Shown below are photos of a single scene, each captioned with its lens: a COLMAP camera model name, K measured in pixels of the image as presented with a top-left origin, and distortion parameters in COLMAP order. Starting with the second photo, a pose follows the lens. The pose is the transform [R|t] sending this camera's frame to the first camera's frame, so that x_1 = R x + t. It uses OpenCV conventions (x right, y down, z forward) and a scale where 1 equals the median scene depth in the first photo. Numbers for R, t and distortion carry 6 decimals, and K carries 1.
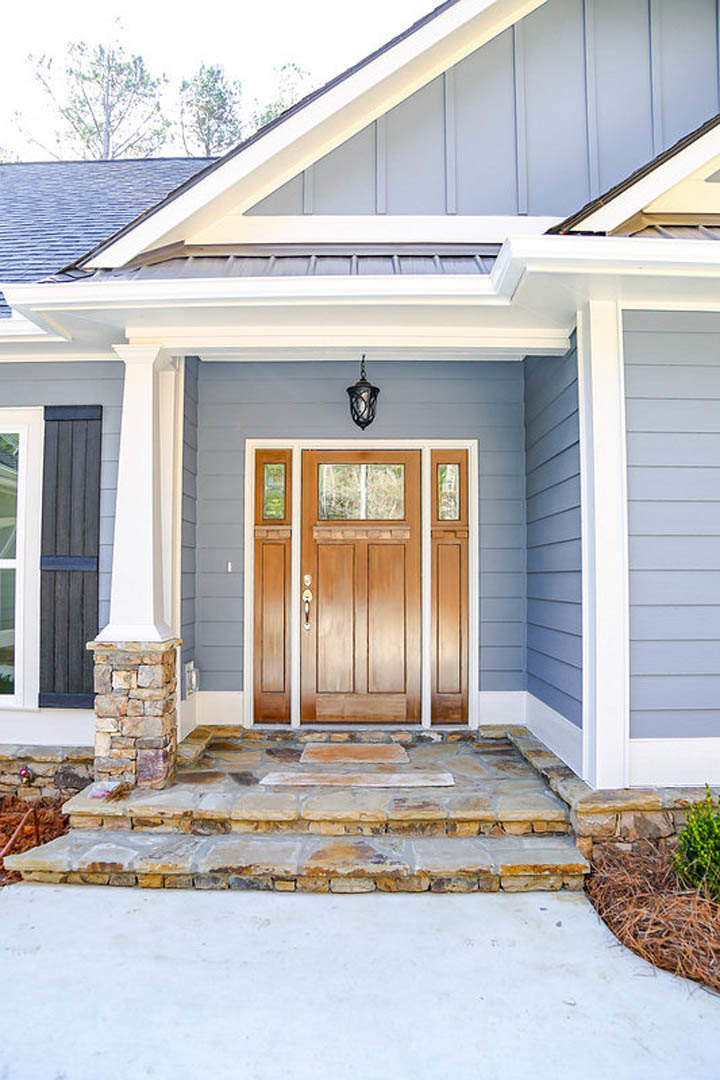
lens RADIAL K [[782.3, 0, 360.6], [0, 782.3, 527.5], [0, 0, 1]] dist [0.001256, -0.002883]
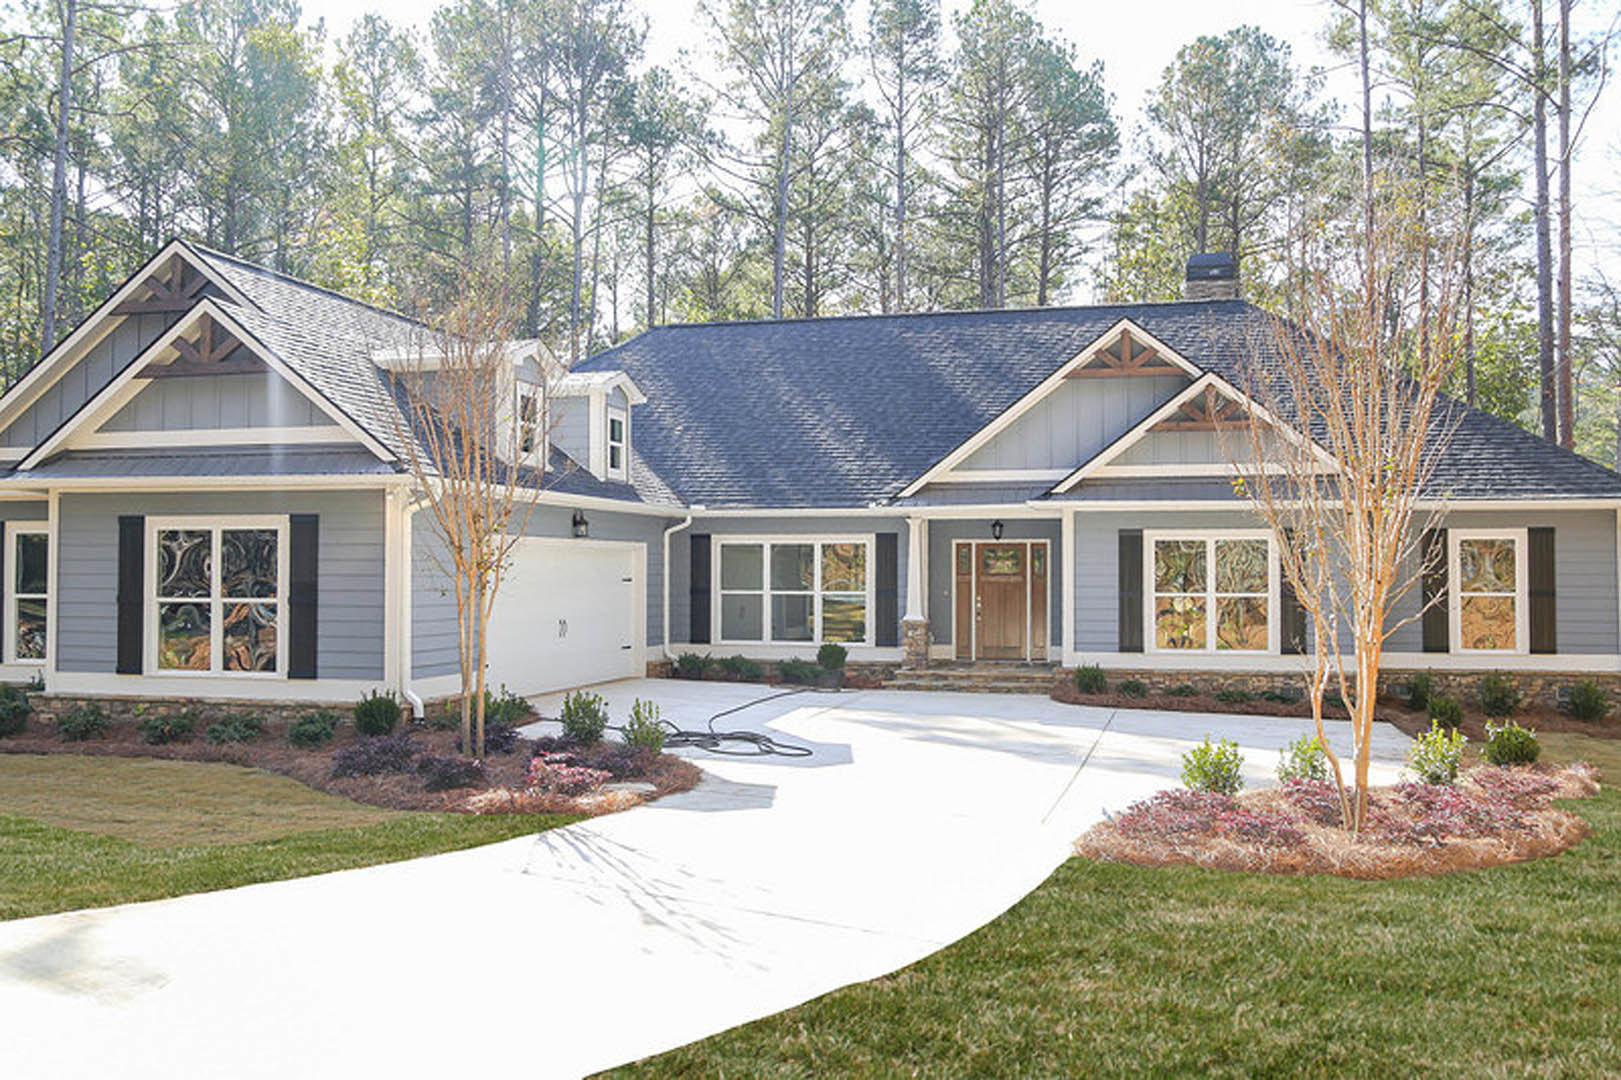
lens RADIAL K [[1650.9, 0, 806.6], [0, 1650.9, 585.6], [0, 0, 1]] dist [-0.010970, -0.003491]
pose [[0.970862, 0.002942, -0.239620, 0.717143], [0.015735, 0.996984, 0.075993, -0.413190], [0.239121, -0.077549, 0.967888, -4.545787]]
